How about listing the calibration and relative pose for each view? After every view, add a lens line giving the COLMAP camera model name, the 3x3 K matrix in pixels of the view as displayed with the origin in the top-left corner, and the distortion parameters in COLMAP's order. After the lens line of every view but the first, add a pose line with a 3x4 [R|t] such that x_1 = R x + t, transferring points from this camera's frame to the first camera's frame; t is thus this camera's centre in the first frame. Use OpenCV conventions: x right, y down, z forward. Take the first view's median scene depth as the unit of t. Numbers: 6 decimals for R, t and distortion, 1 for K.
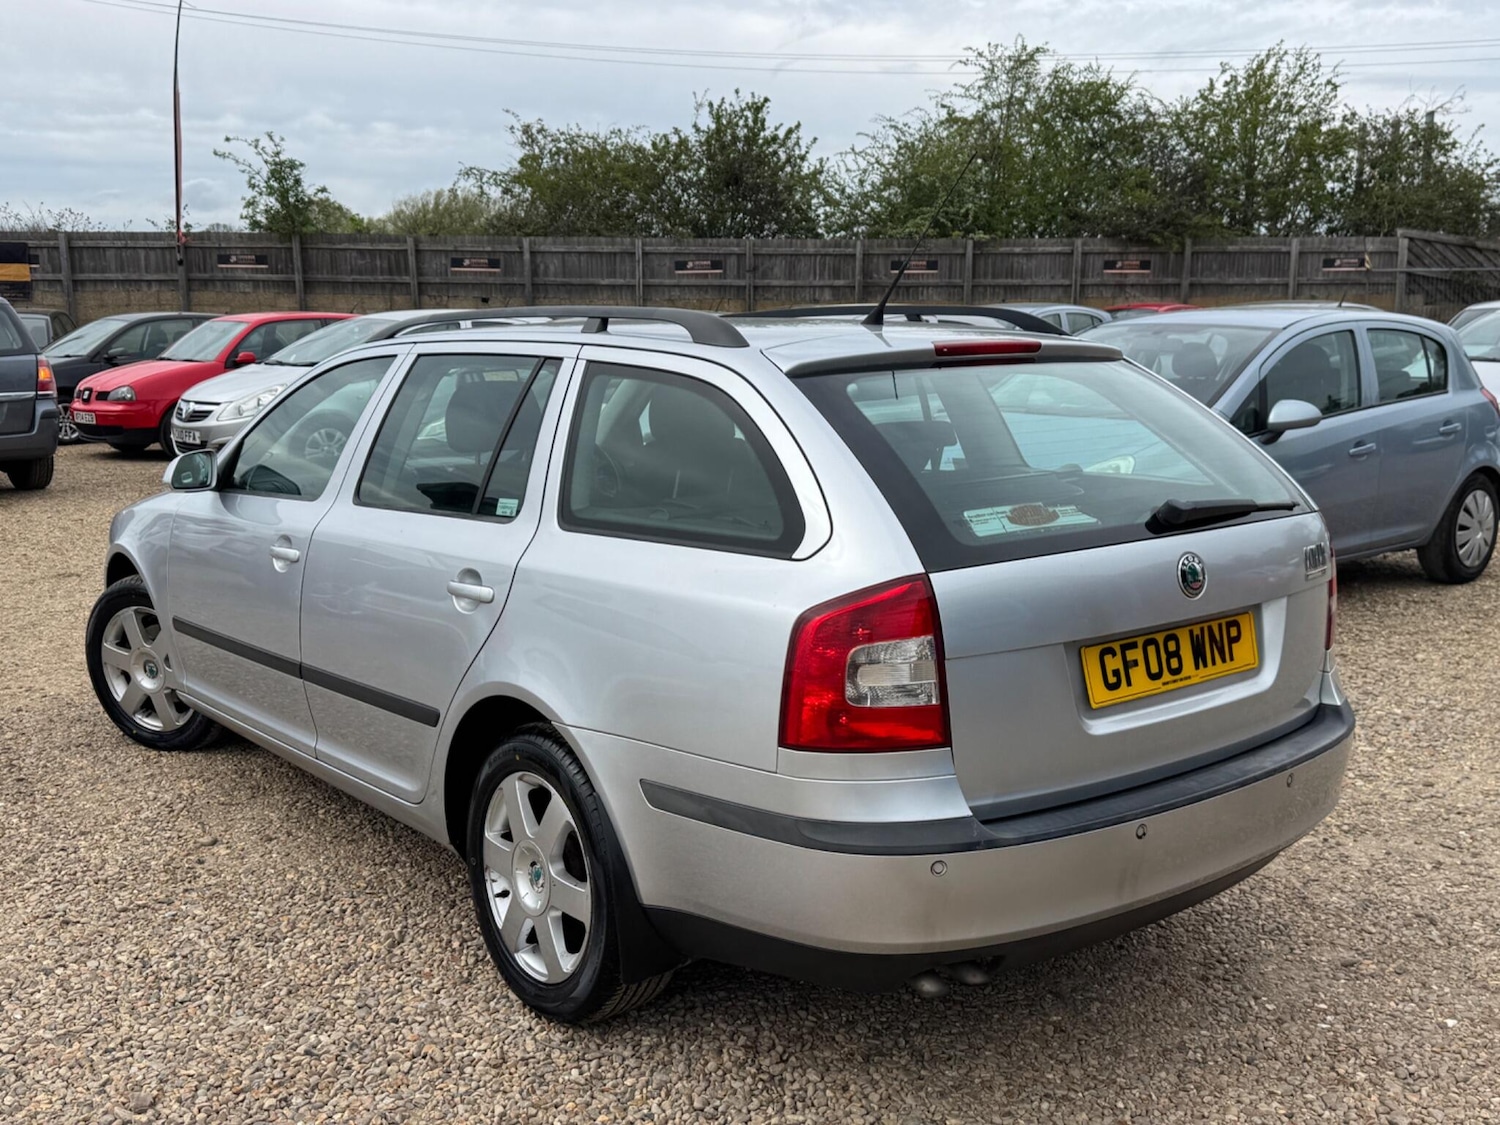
lens RADIAL K [[1473.3, 0, 739.0], [0, 1473.3, 563.6], [0, 0, 1]] dist [0.179474, -0.371367]
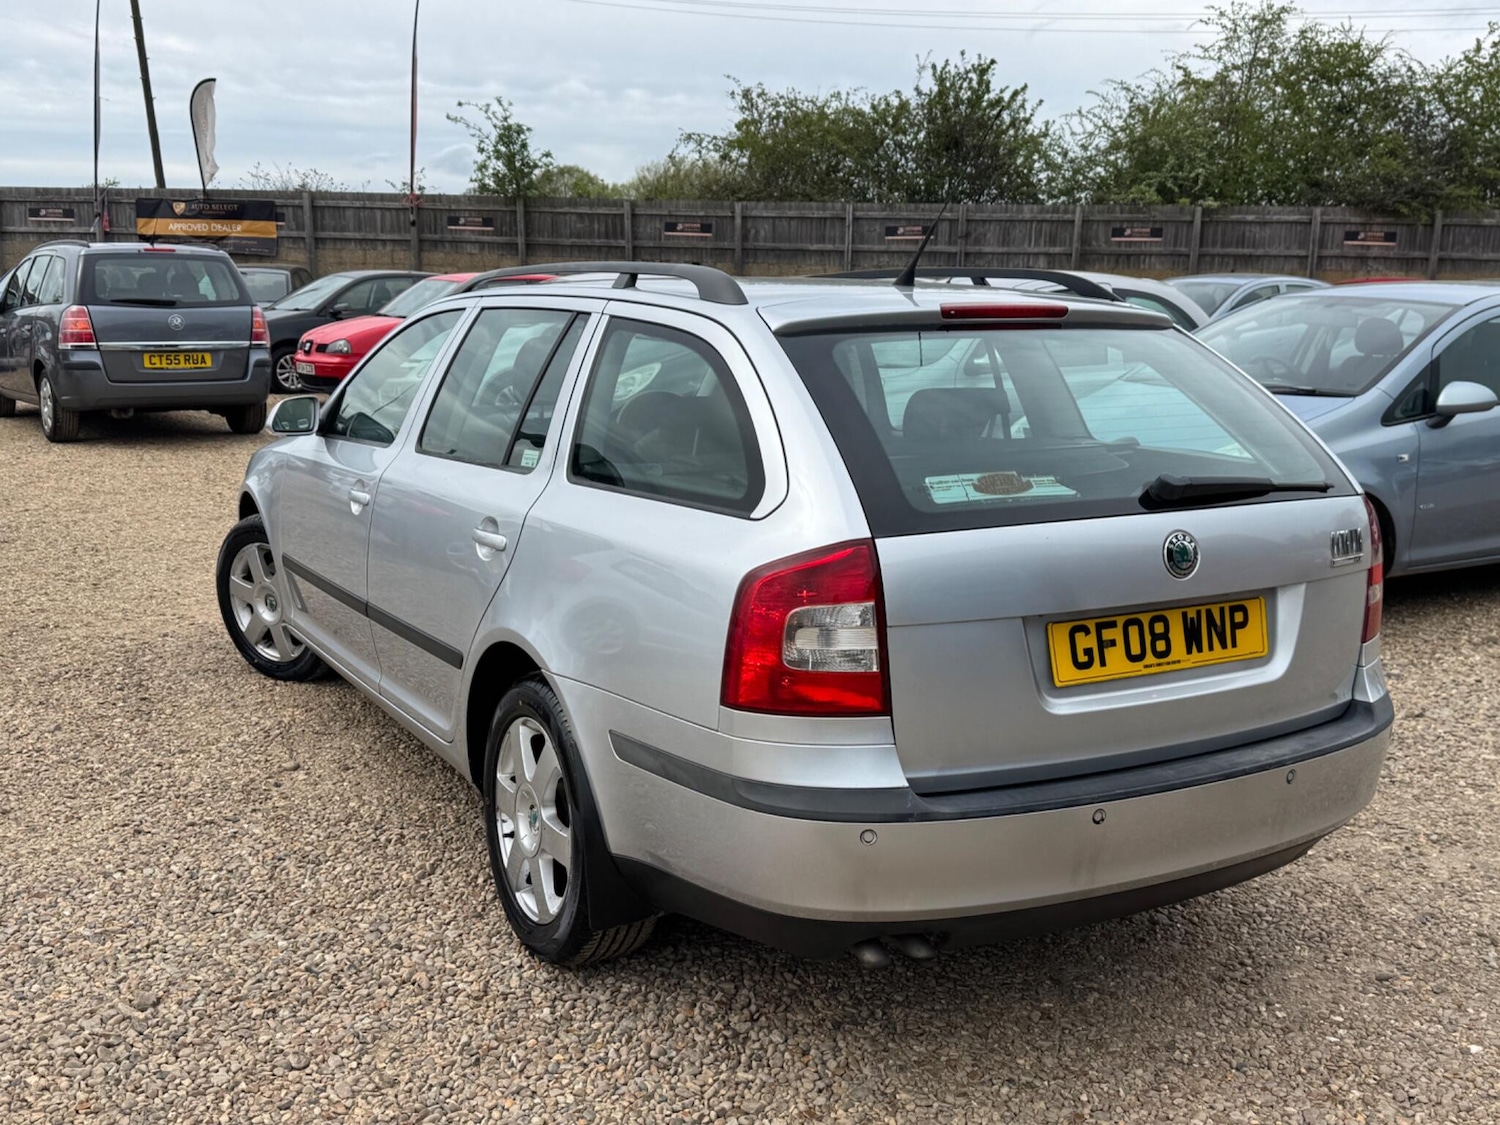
lens RADIAL K [[1473.3, 0, 739.0], [0, 1473.3, 563.6], [0, 0, 1]] dist [0.179474, -0.371367]
pose [[0.987278, 0.048942, -0.151283, 0.134605], [-0.045733, 0.998650, 0.024619, 0.002472], [0.152284, -0.017387, 0.988184, 0.013117]]
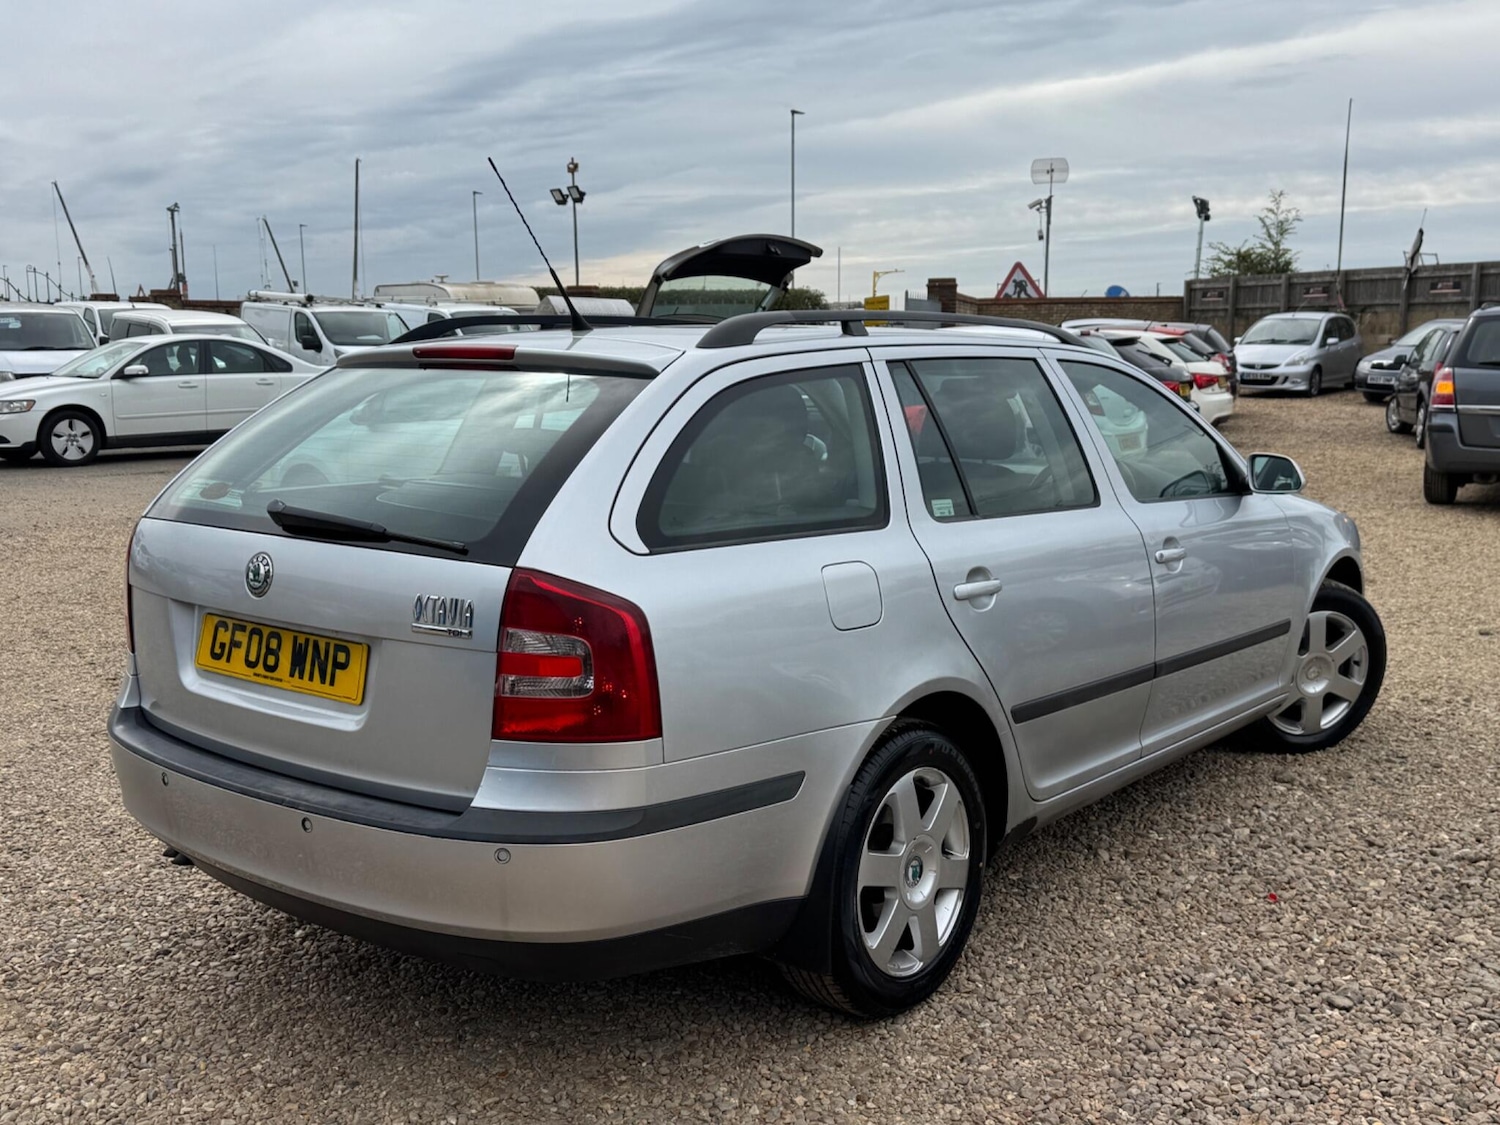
lens RADIAL K [[1473.3, 0, 739.0], [0, 1473.3, 563.6], [0, 0, 1]] dist [0.179474, -0.371367]
pose [[0.219618, 0.152179, -0.963644, 1.074099], [-0.161358, 0.979821, 0.117960, -0.136396], [0.962149, 0.129586, 0.239742, 0.849933]]
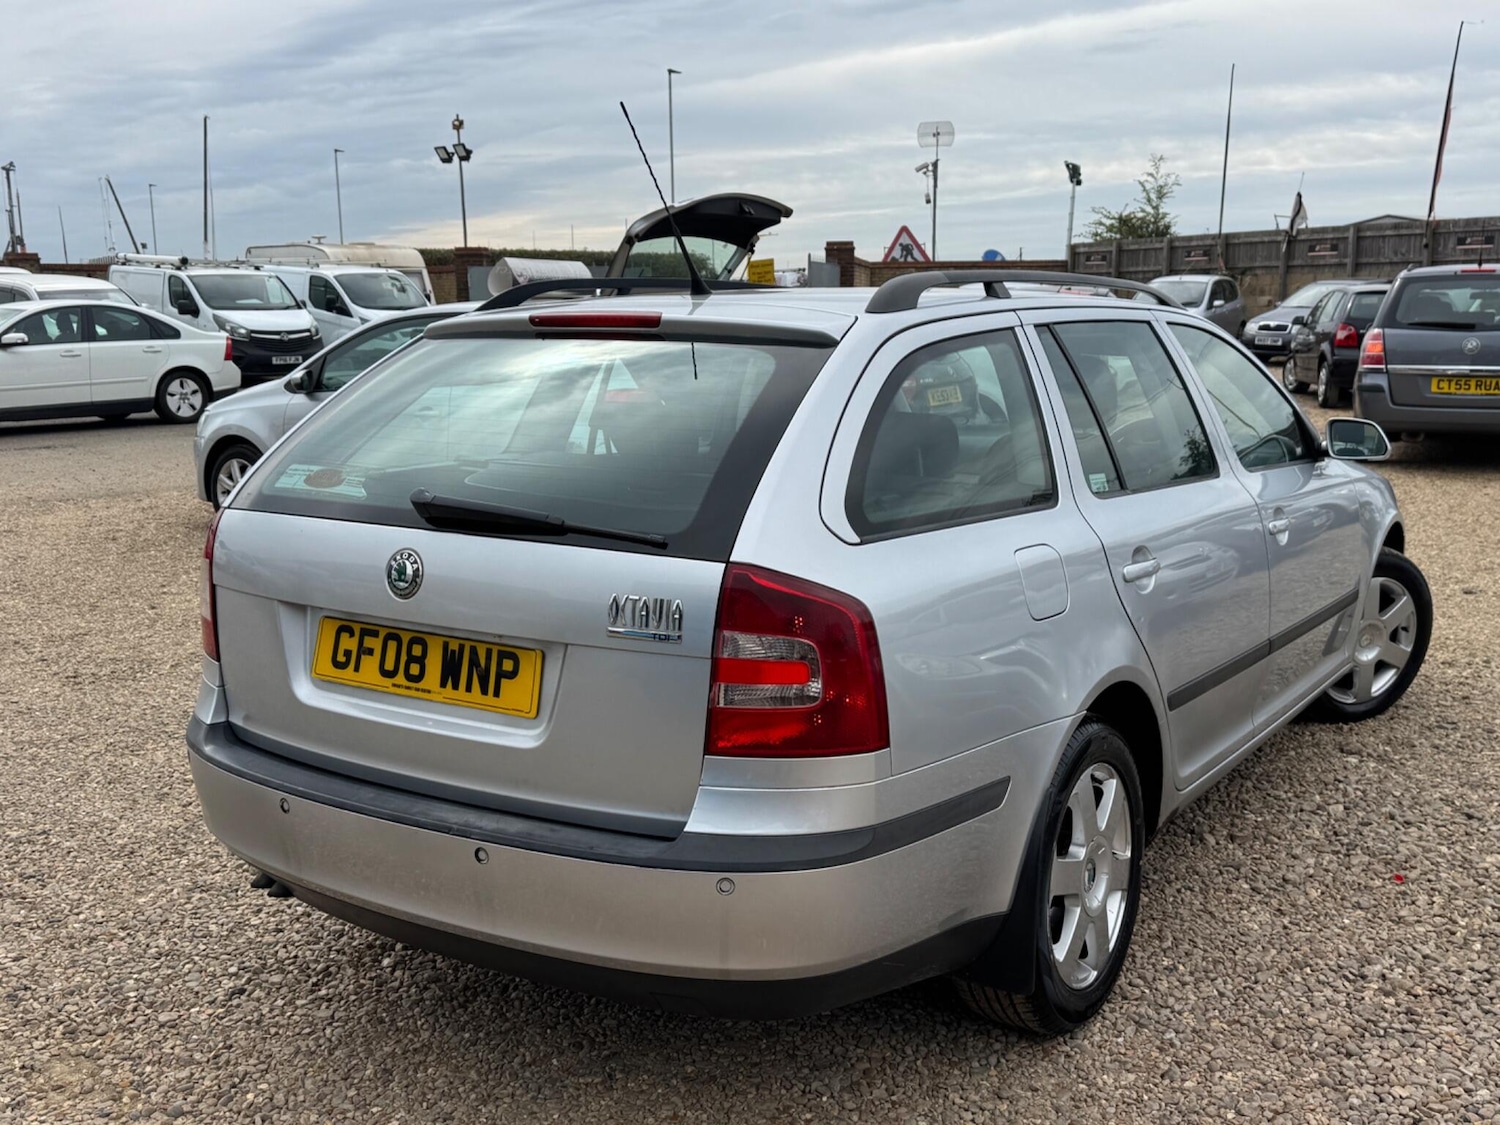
lens RADIAL K [[1481.7, 0, 764.1], [0, 1481.7, 555.4], [0, 0, 1]] dist [0.172574, -0.353265]
pose [[0.311618, 0.163802, -0.935982, 0.961305], [-0.153752, 0.980741, 0.120446, -0.114560], [0.937686, 0.106376, 0.330802, 0.719175]]
